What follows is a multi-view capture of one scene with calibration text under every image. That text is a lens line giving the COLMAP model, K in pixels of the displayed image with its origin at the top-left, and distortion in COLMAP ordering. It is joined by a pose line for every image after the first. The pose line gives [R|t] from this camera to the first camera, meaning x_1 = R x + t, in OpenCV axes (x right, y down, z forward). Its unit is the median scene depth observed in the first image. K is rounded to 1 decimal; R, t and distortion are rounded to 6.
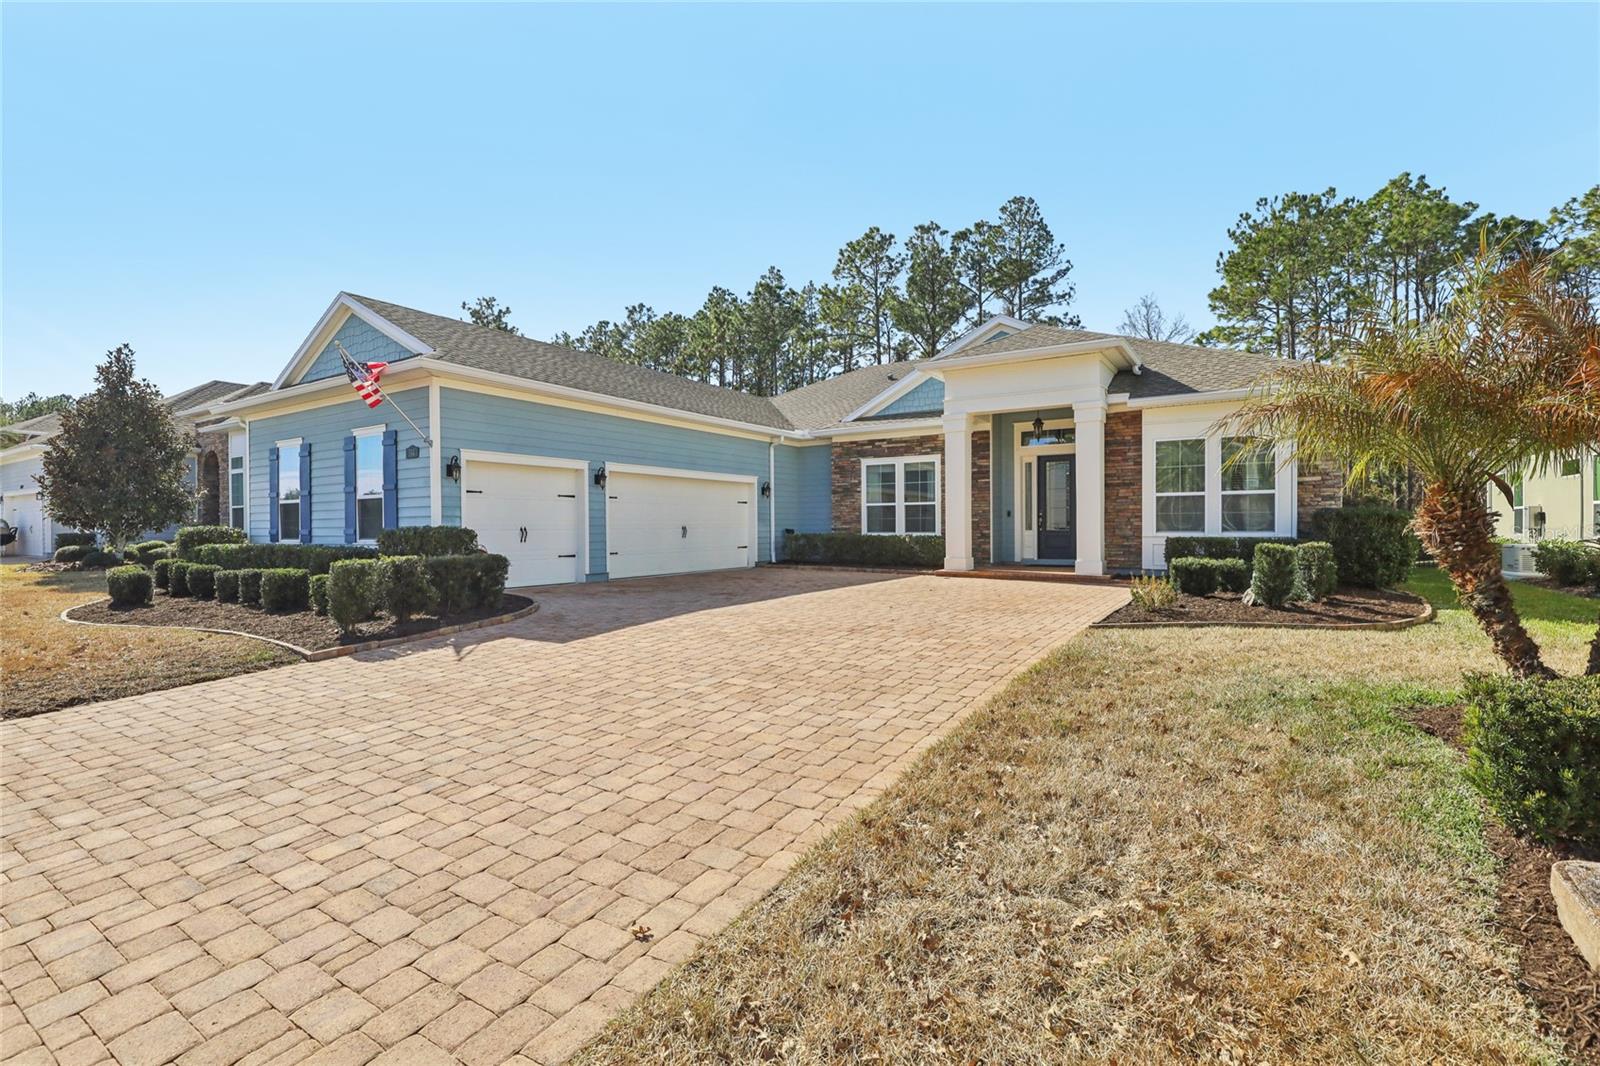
lens RADIAL K [[725.7, 0, 795.3], [0, 725.7, 526.5], [0, 0, 1]] dist [0.003394, -0.001652]
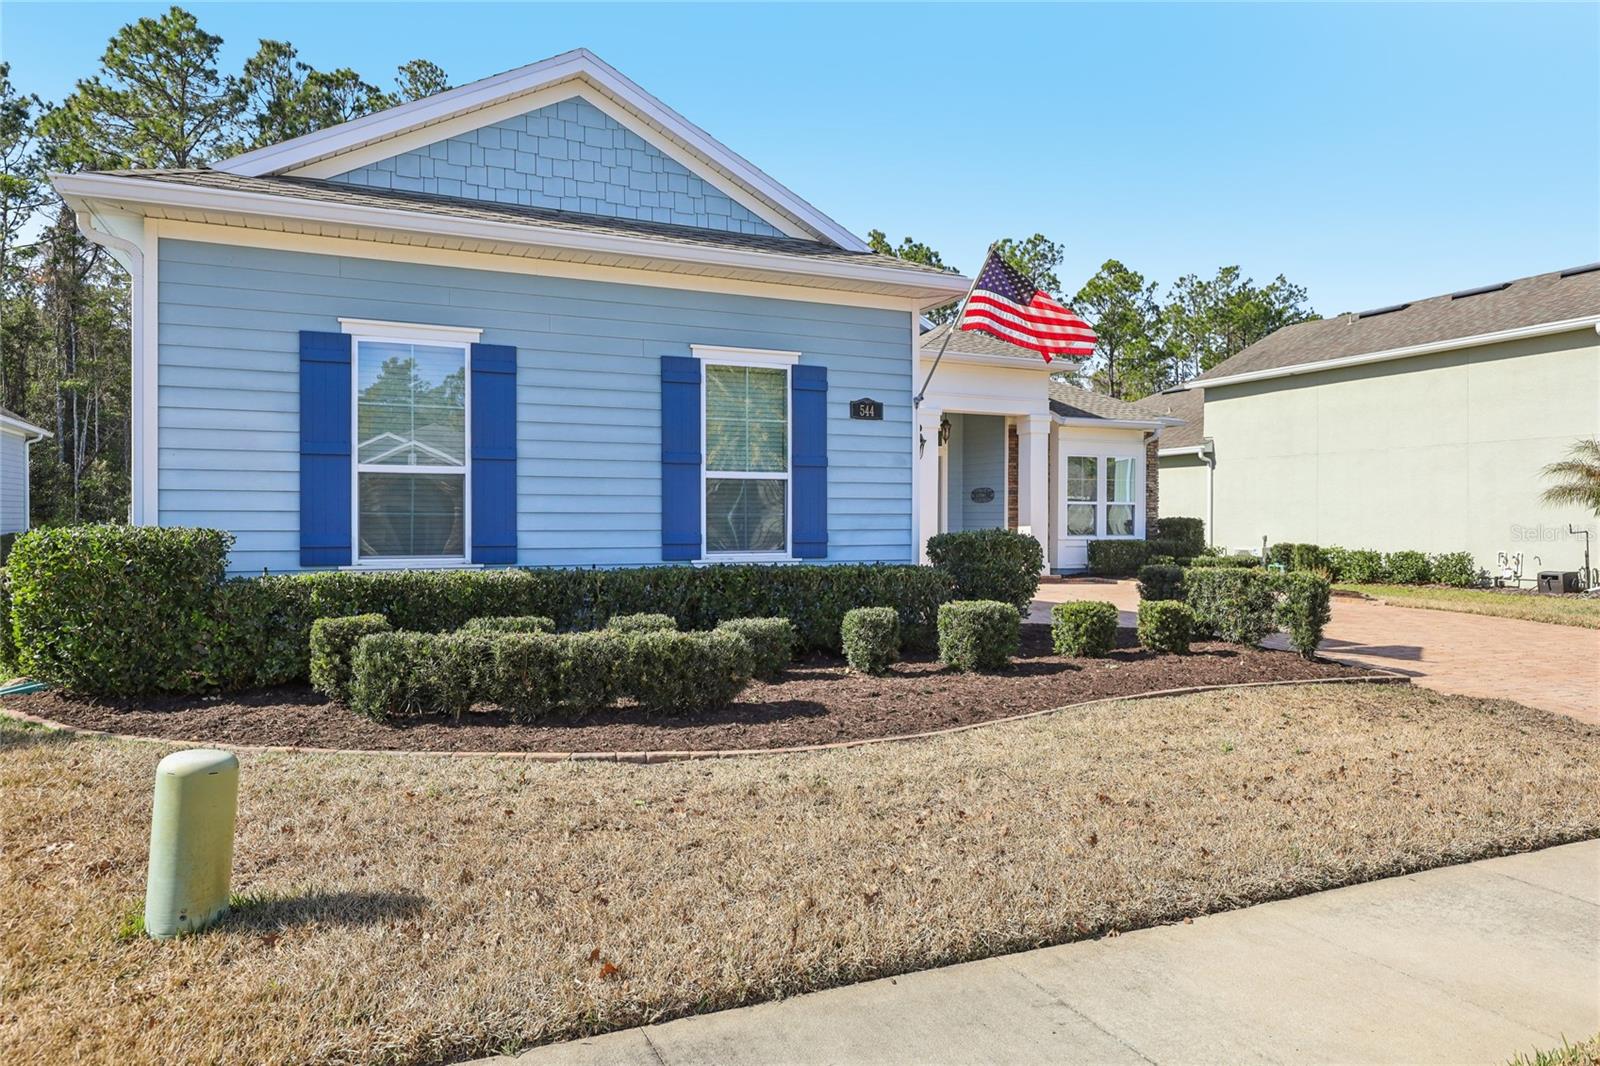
lens RADIAL K [[1006.2, 0, 794.3], [0, 1006.2, 533.1], [0, 0, 1]] dist [0.064713, 0.001130]
pose [[0.560224, 0.000443, 0.828341, -0.801197], [-0.003515, 0.999992, 0.001842, 0.001297], [-0.828334, -0.003944, 0.560221, 0.357220]]
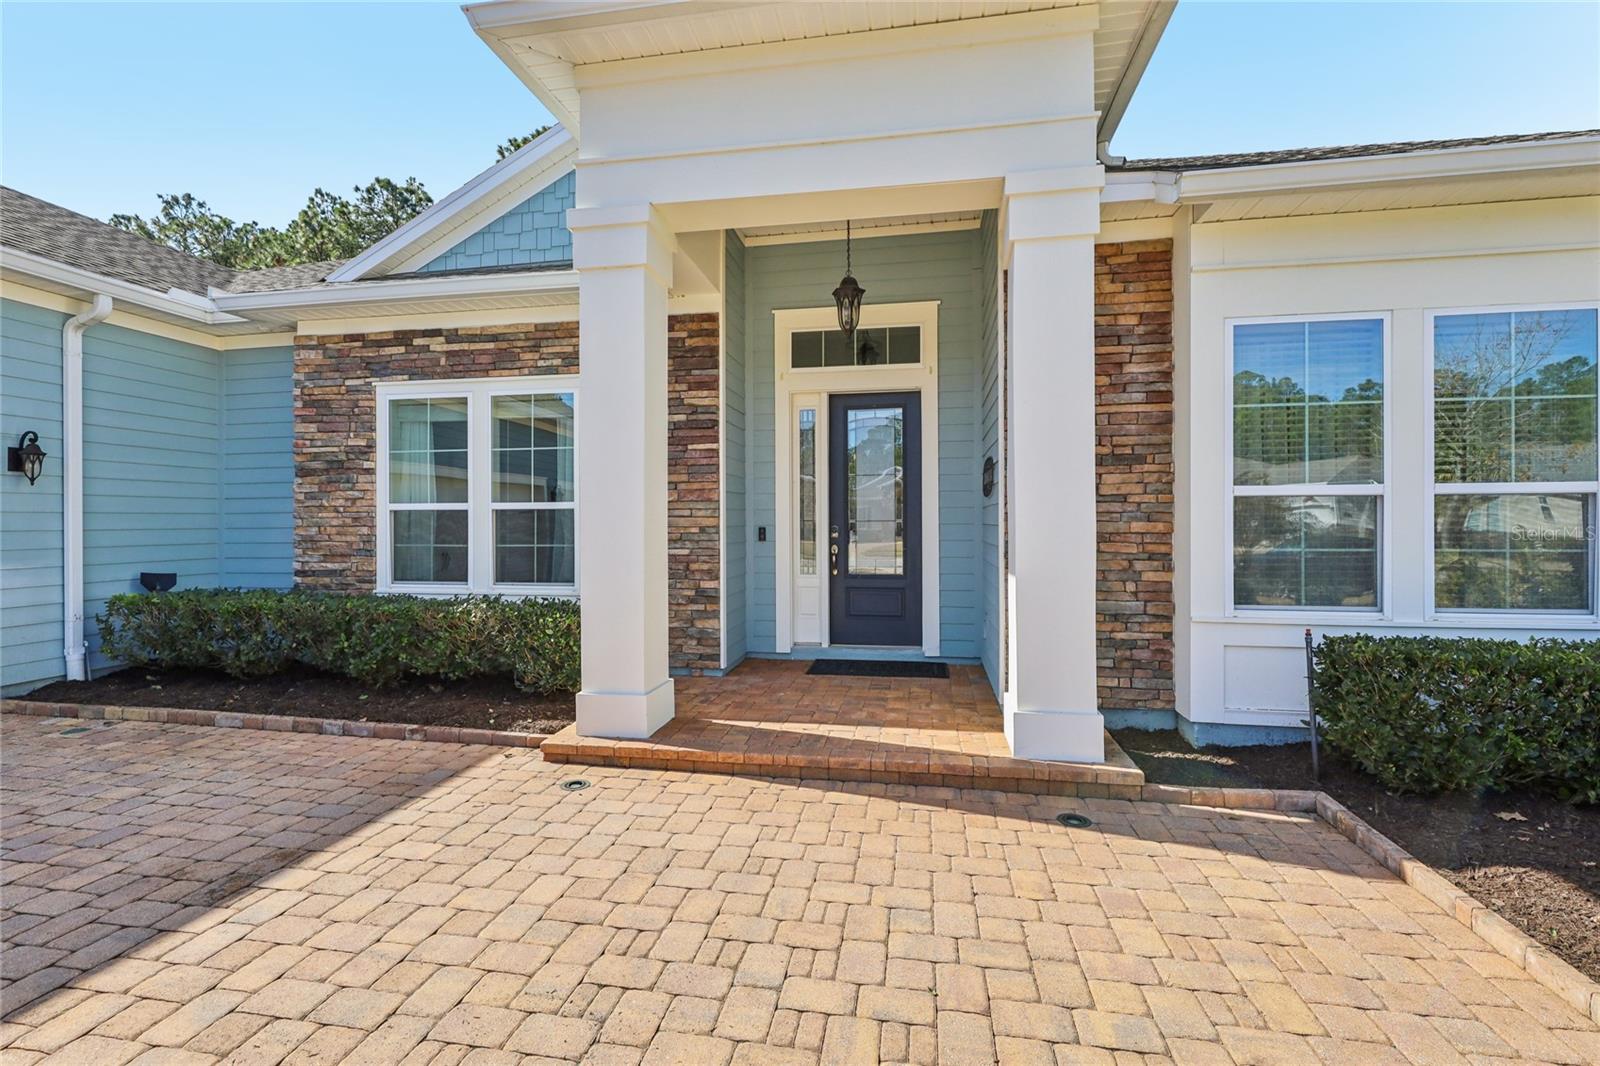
lens RADIAL K [[725.7, 0, 796.2], [0, 725.7, 525.6], [0, 0, 1]] dist [0.003394, -0.001652]
pose [[0.922412, 0.000677, 0.386206, 0.149847], [-0.001389, 0.999998, 0.001565, -0.022103], [-0.386204, -0.001980, 0.922411, 0.595475]]
